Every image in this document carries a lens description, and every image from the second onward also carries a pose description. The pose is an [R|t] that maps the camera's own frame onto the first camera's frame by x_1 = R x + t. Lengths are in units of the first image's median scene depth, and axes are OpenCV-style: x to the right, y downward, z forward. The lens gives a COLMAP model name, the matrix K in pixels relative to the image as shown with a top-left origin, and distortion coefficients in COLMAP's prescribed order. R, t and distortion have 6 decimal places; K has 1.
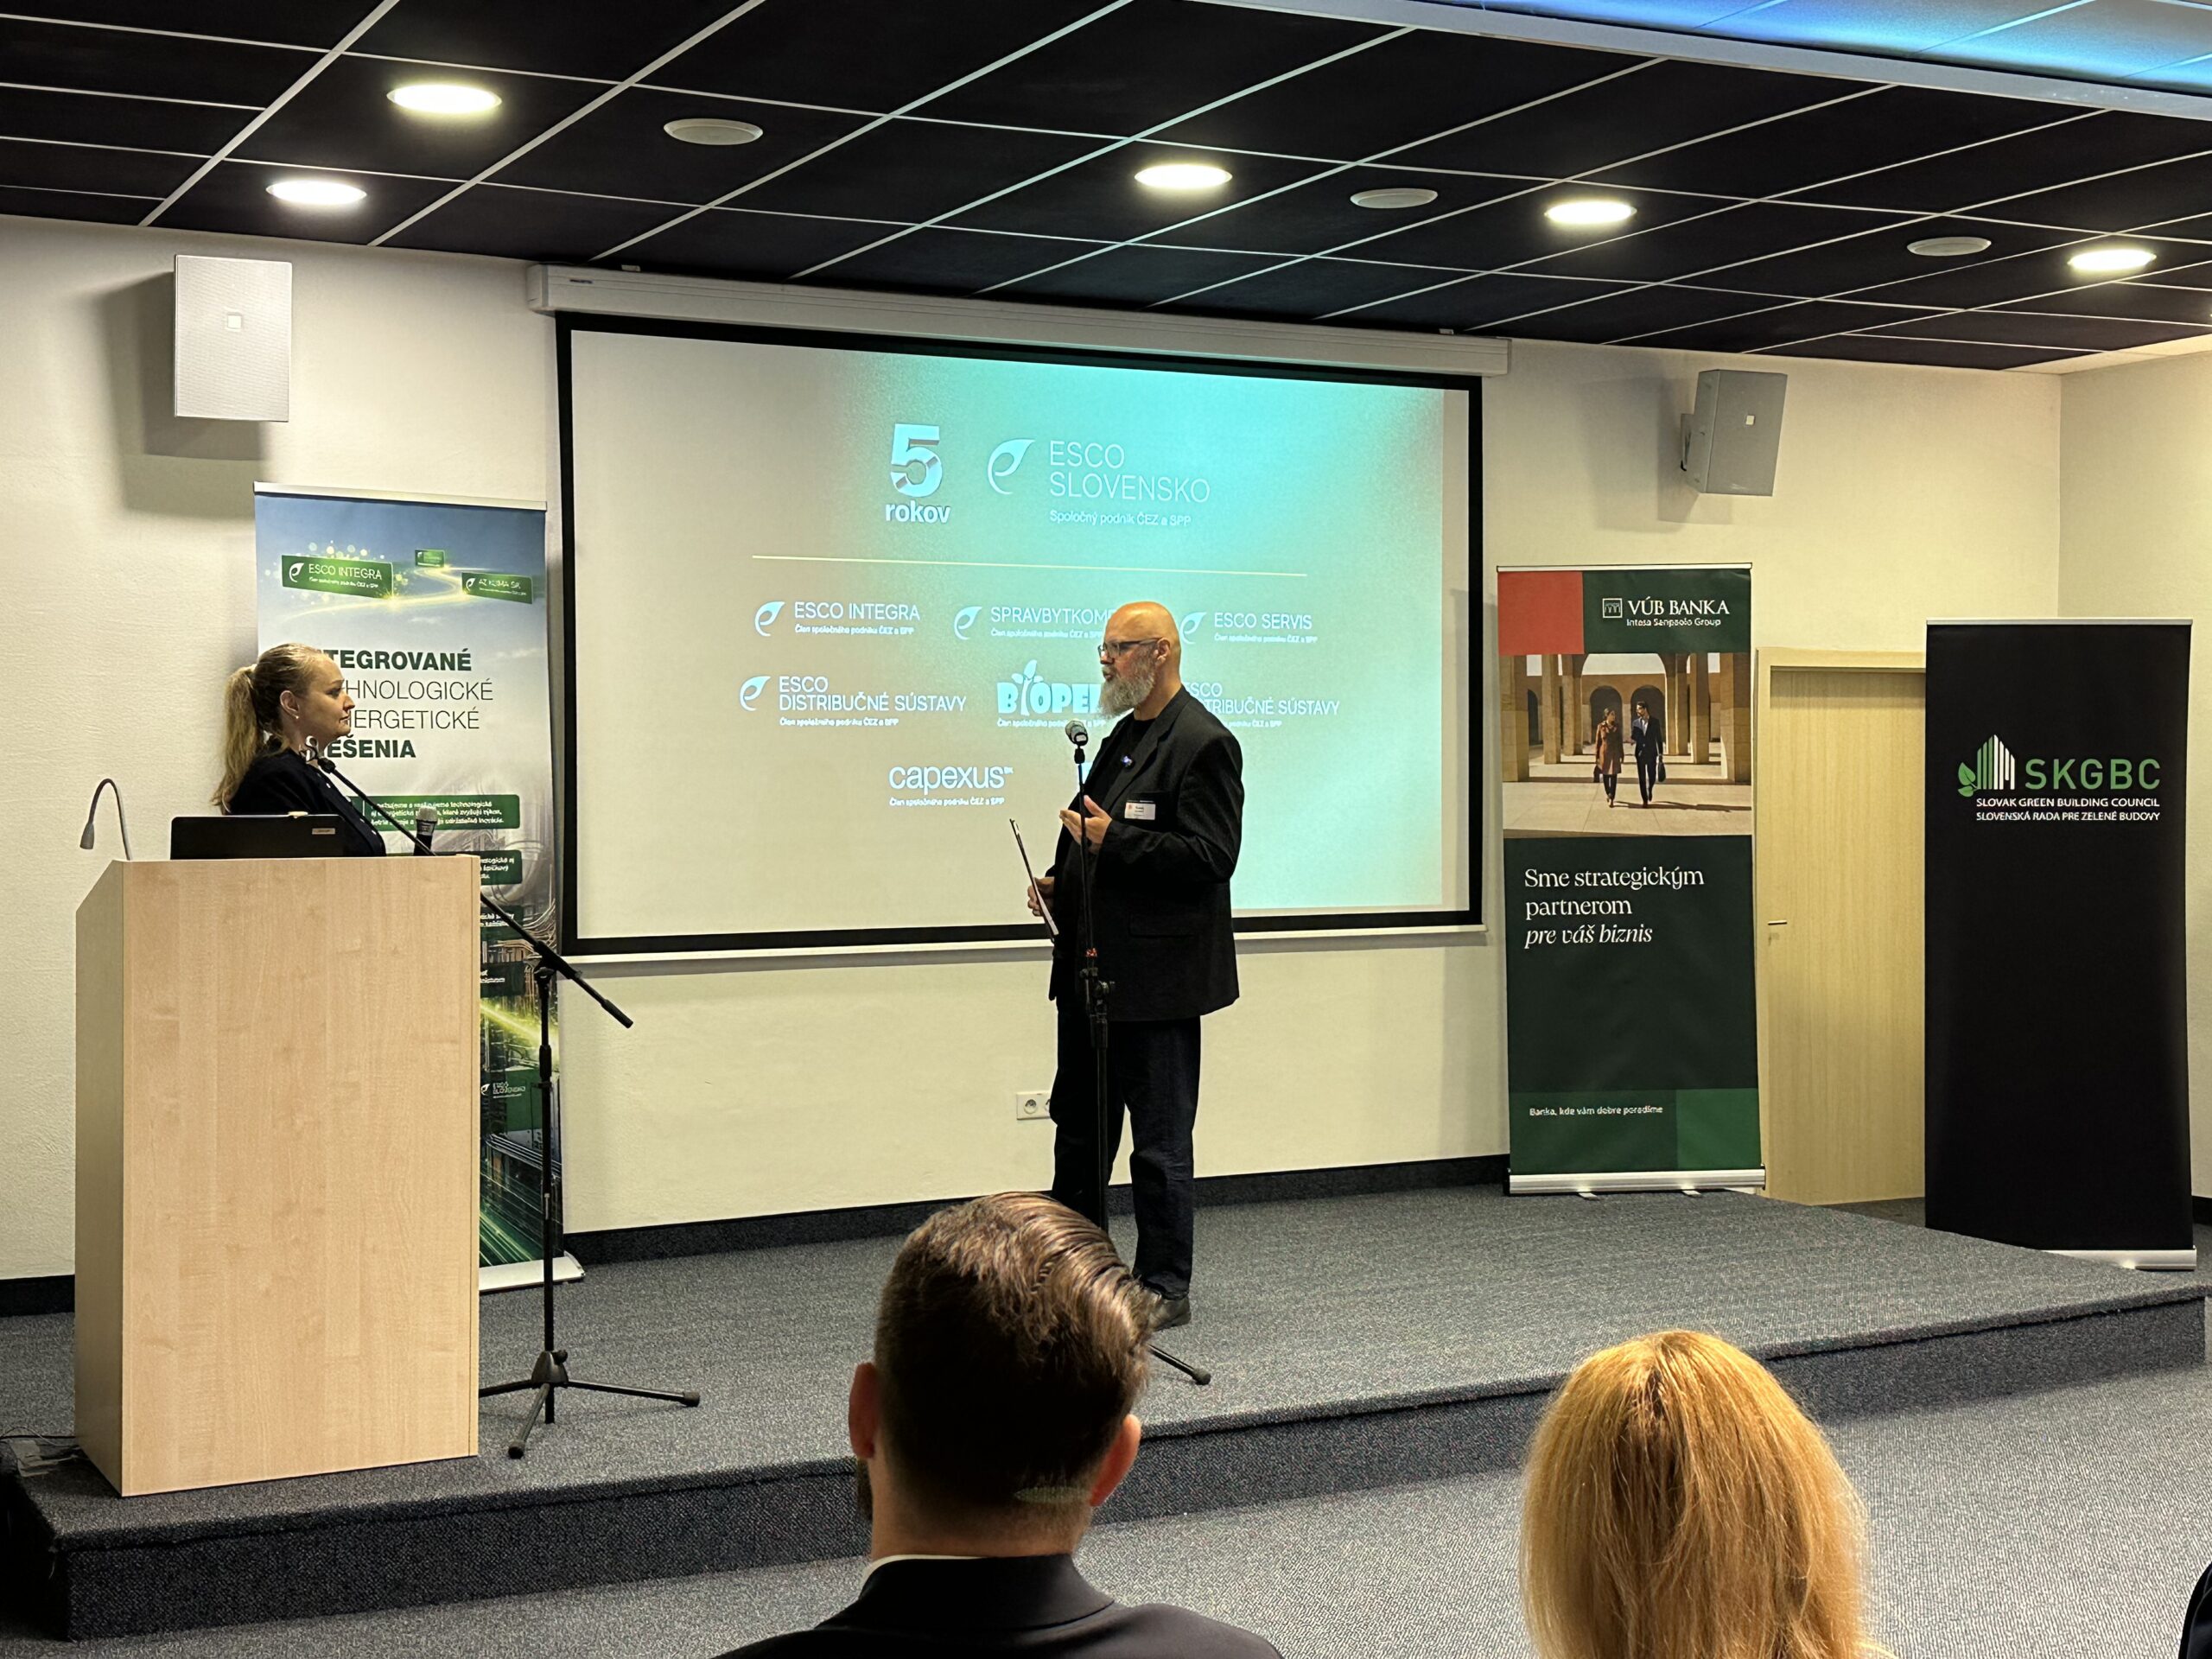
lens RADIAL K [[2994.2, 0, 1125.9], [0, 2994.2, 817.1], [0, 0, 1]] dist [0.132560, 0.000000]
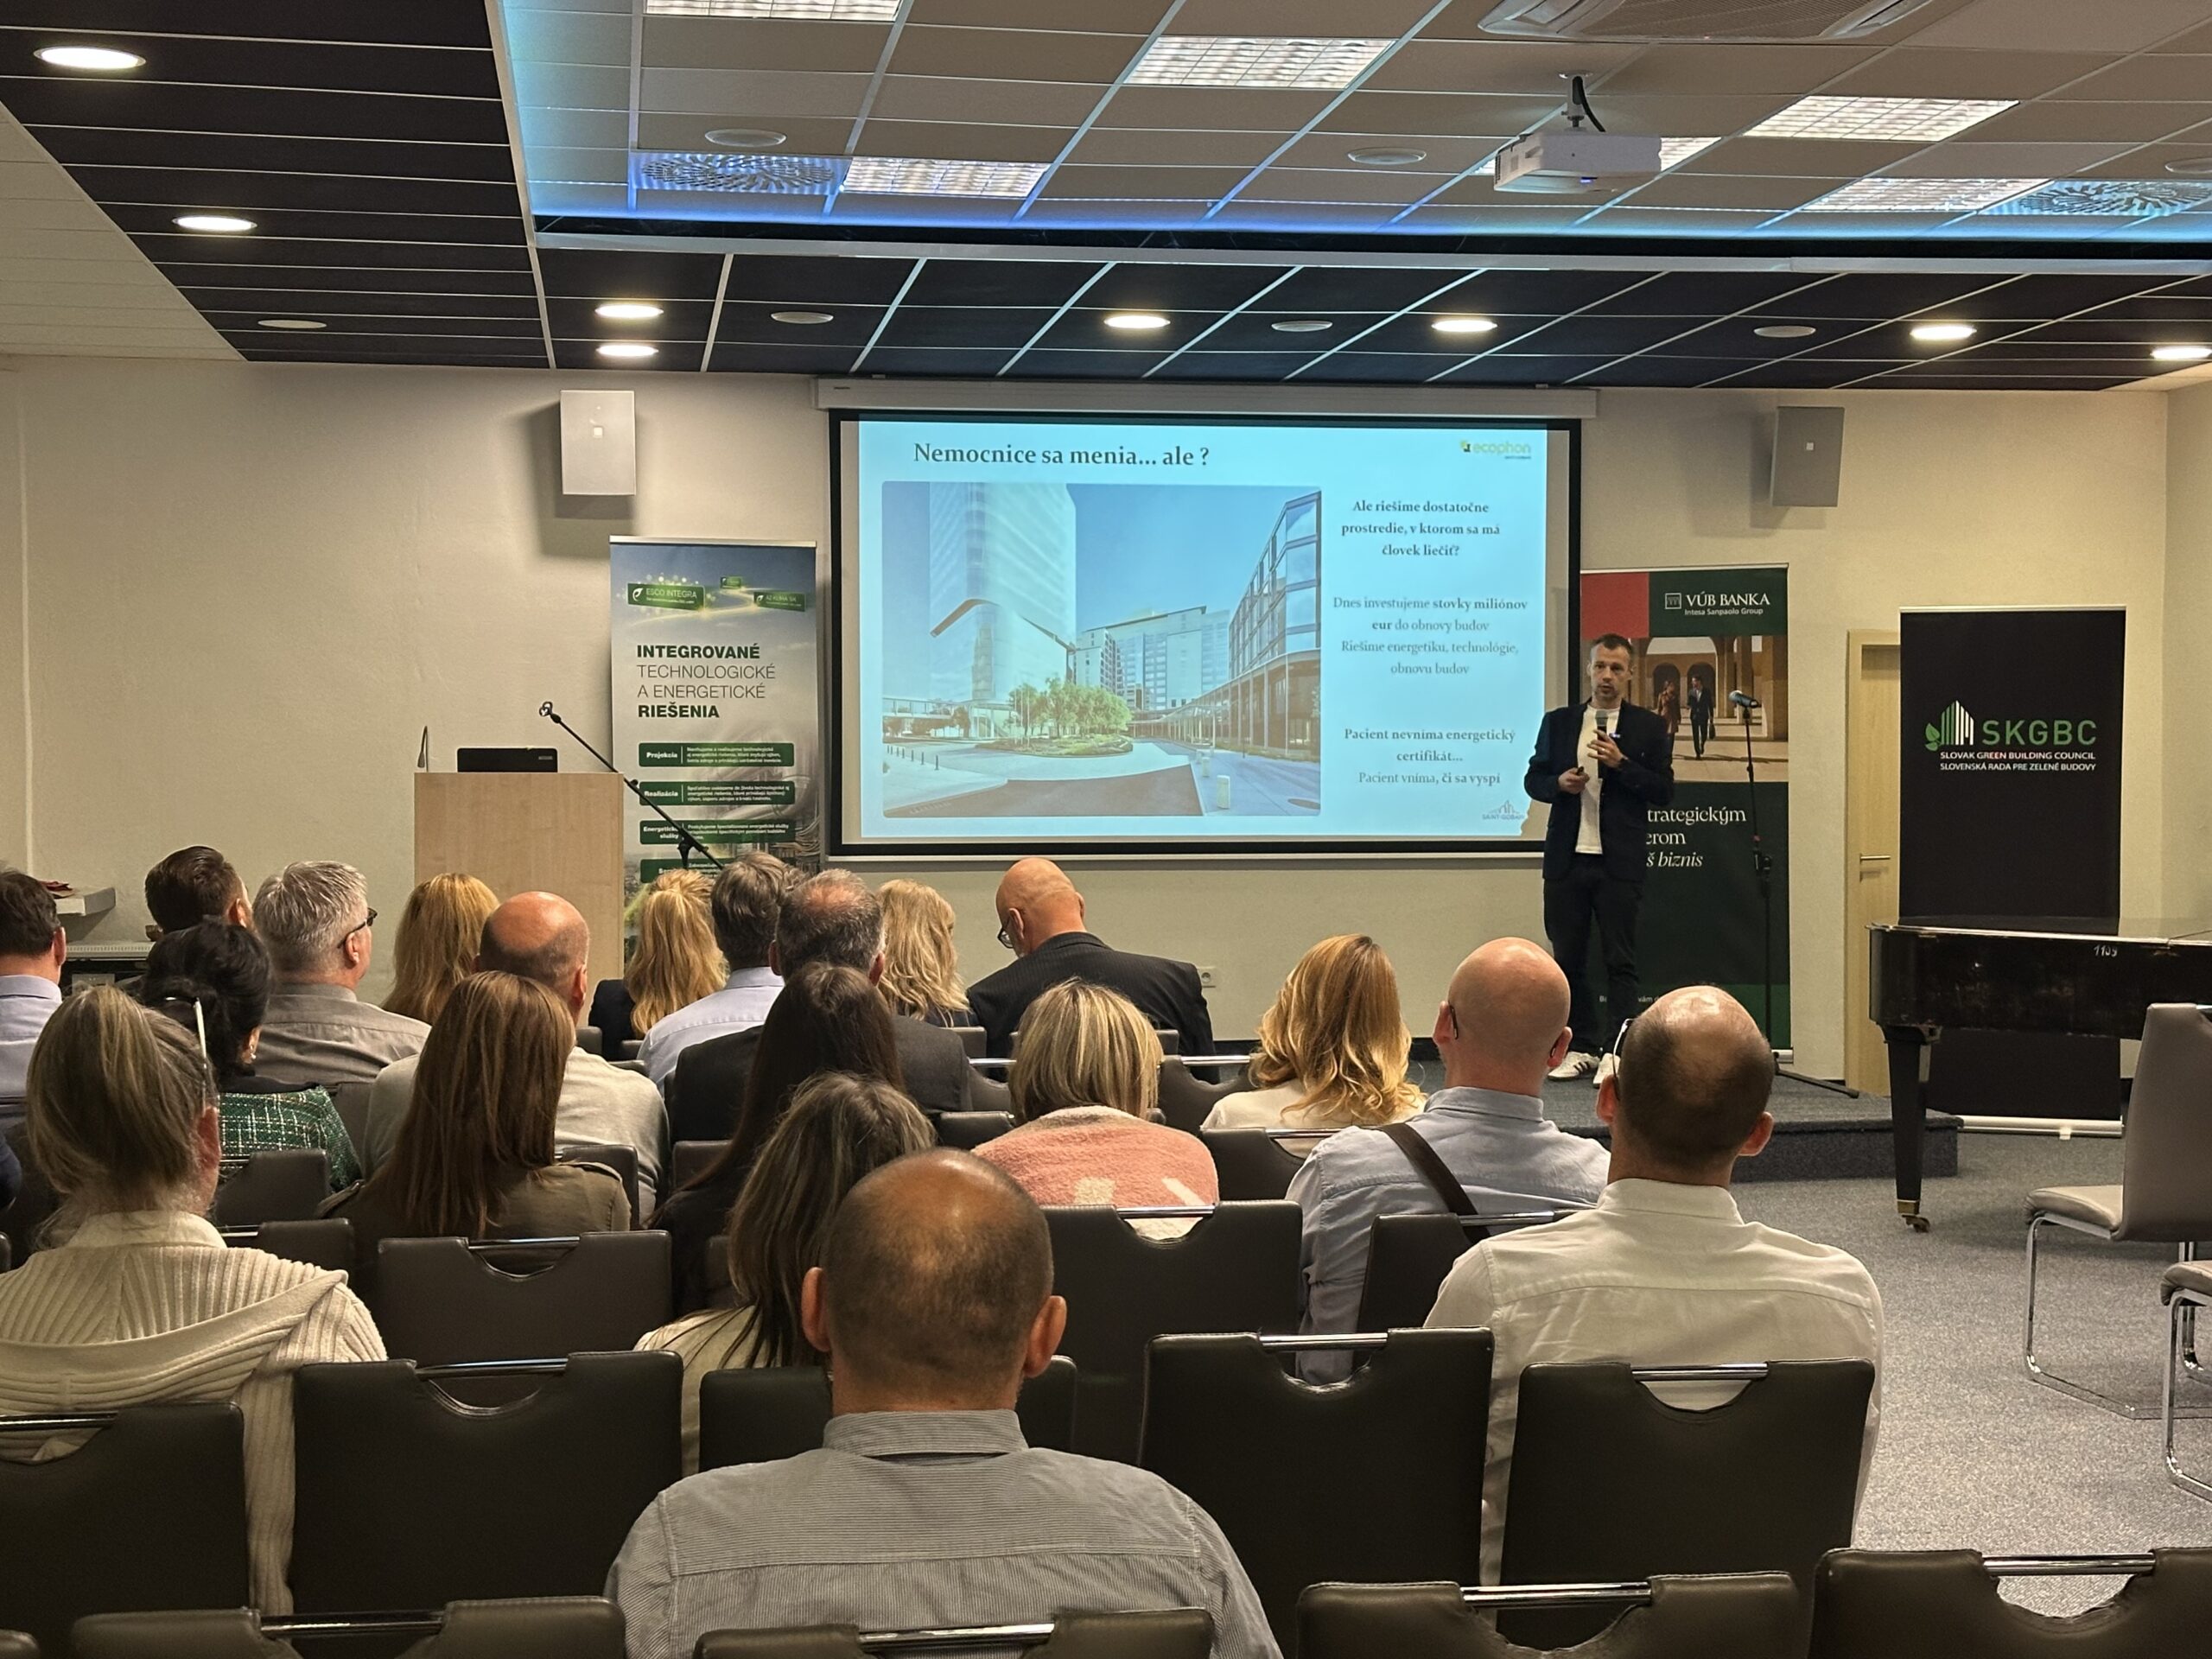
lens RADIAL K [[3461.4, 0, 1125.6], [0, 3461.4, 830.7], [0, 0, 1]] dist [0.177101, 0.000000]
pose [[0.946383, 0.010438, -0.322877, 0.427288], [-0.008470, 0.999936, 0.007502, 0.018106], [0.322935, -0.004365, 0.946411, -0.465451]]
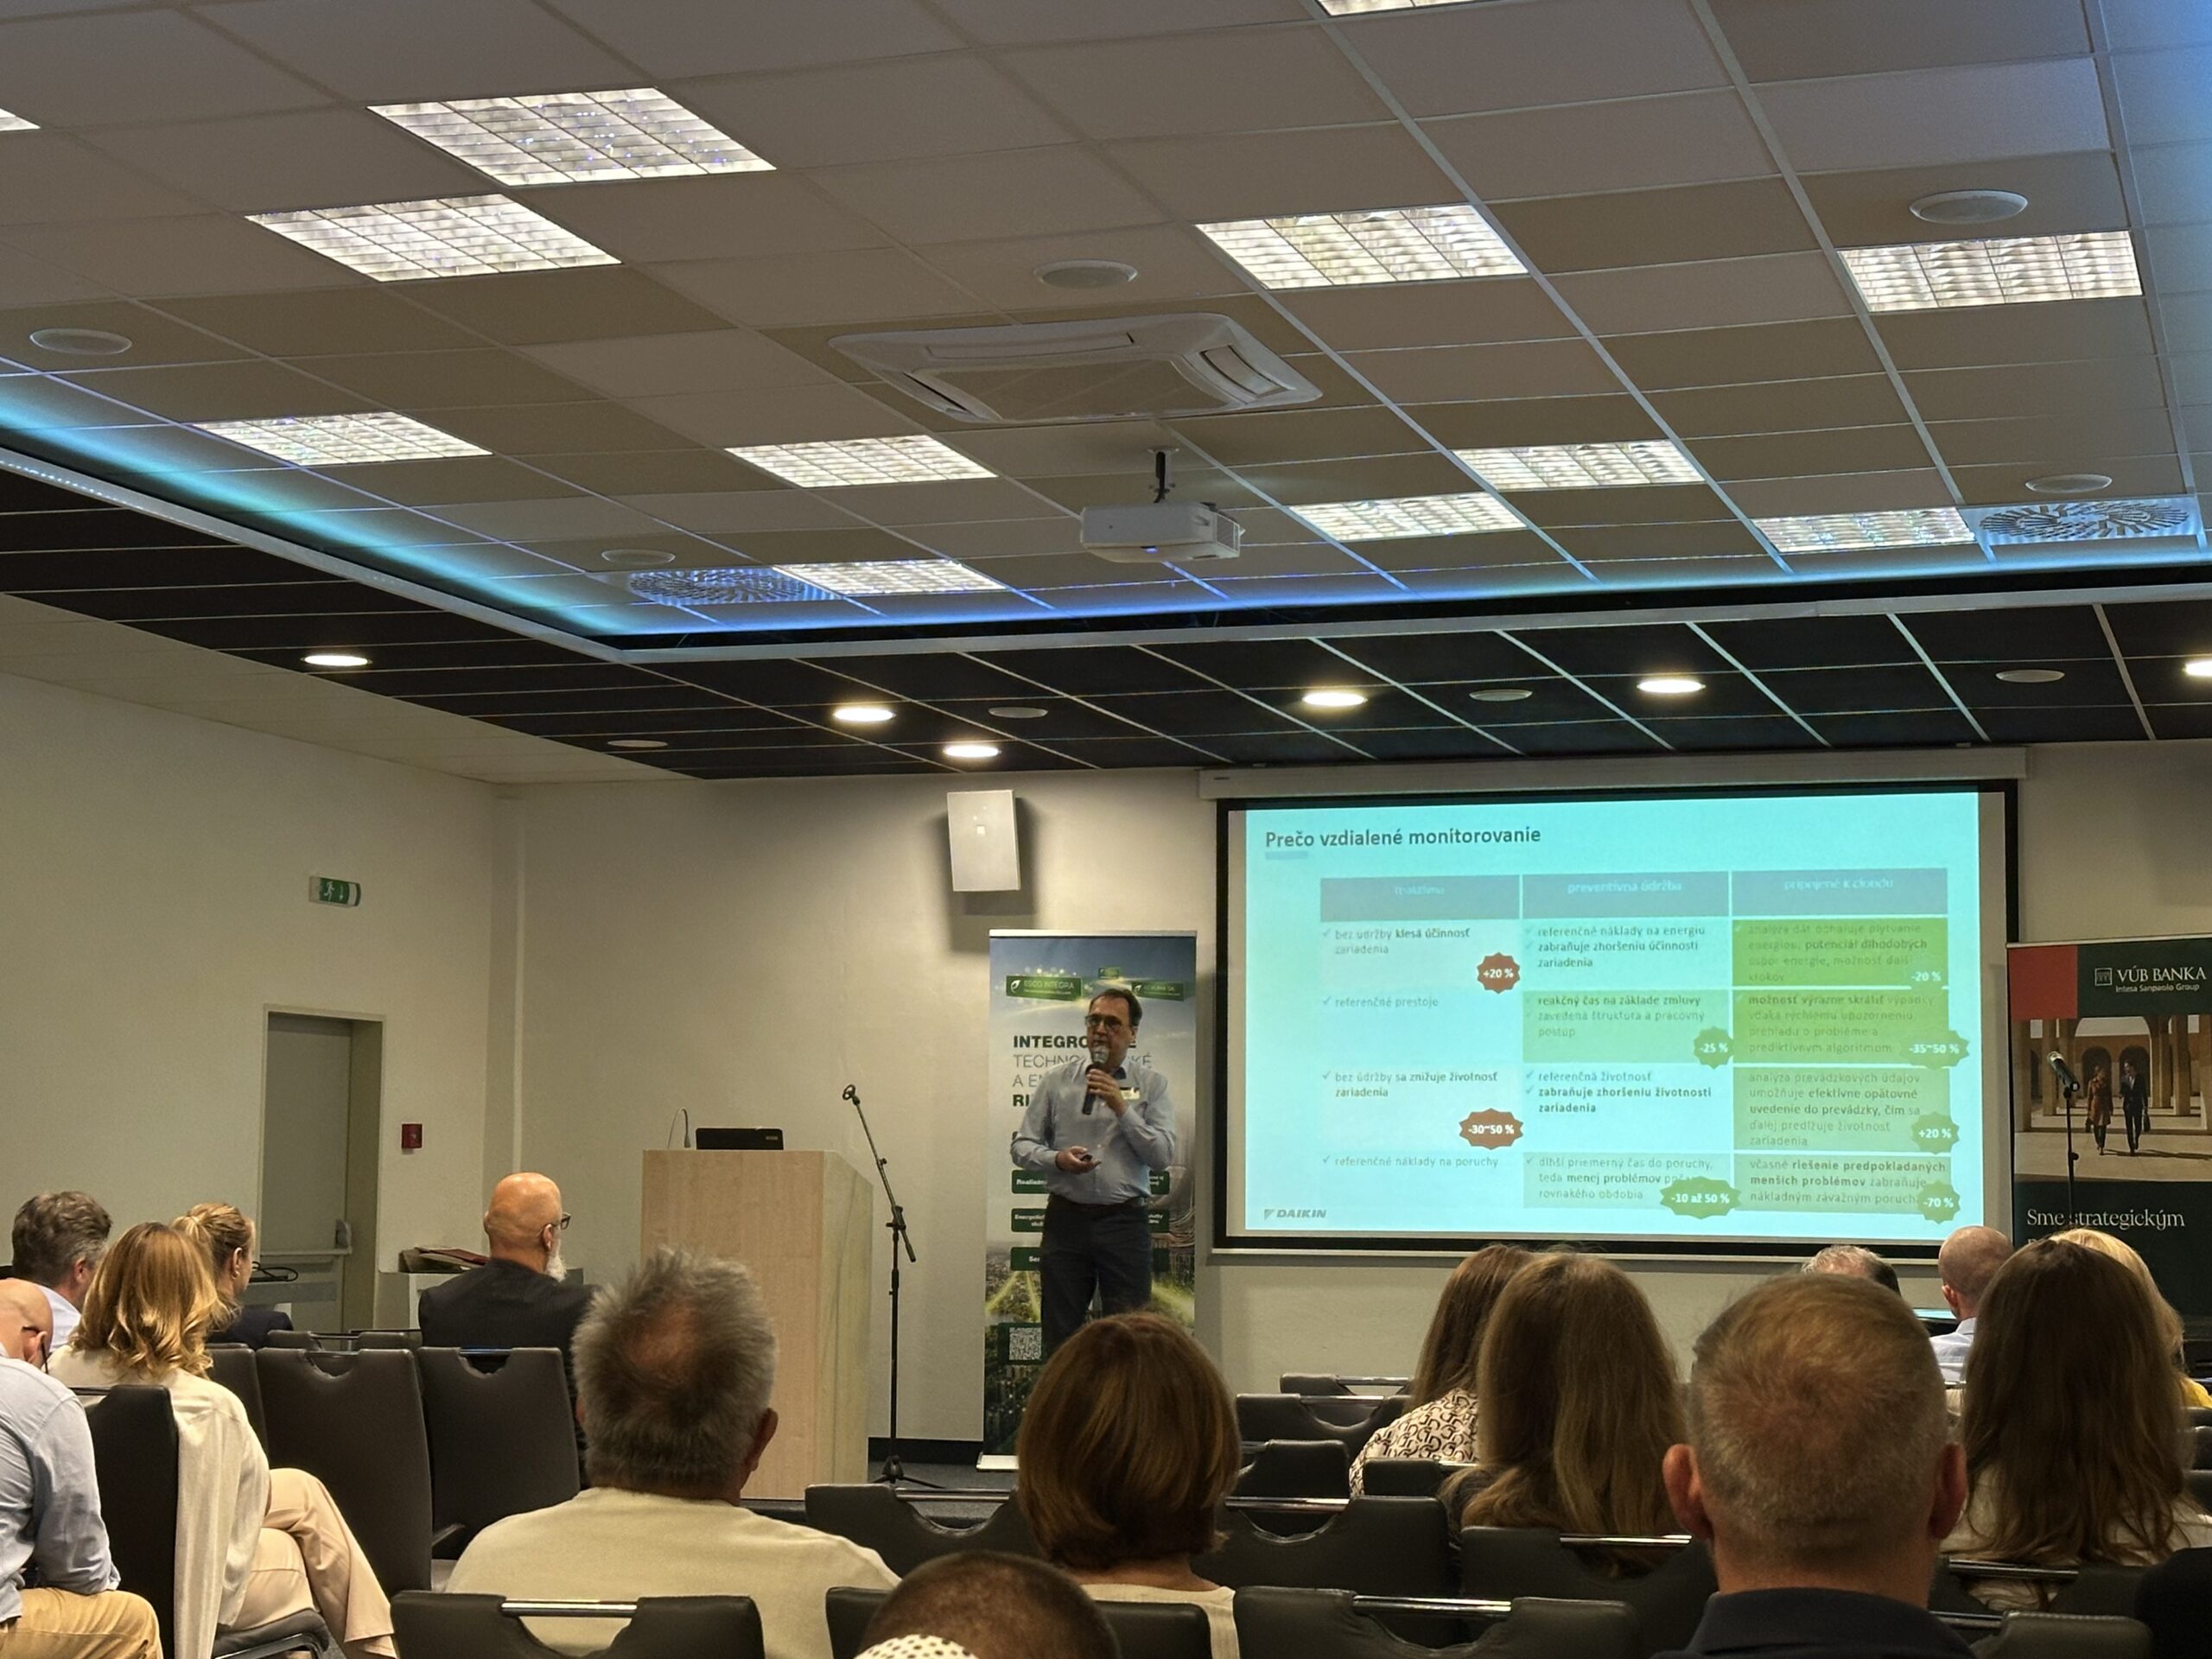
lens RADIAL K [[3892.3, 0, 1107.0], [0, 3892.3, 842.0], [0, 0, 1]] dist [0.176887, 0.000000]
pose [[0.708366, -0.057217, -0.703522, 0.960263], [-0.022120, 0.994420, -0.103147, 0.041357], [0.705499, 0.088628, 0.703148, -0.308204]]
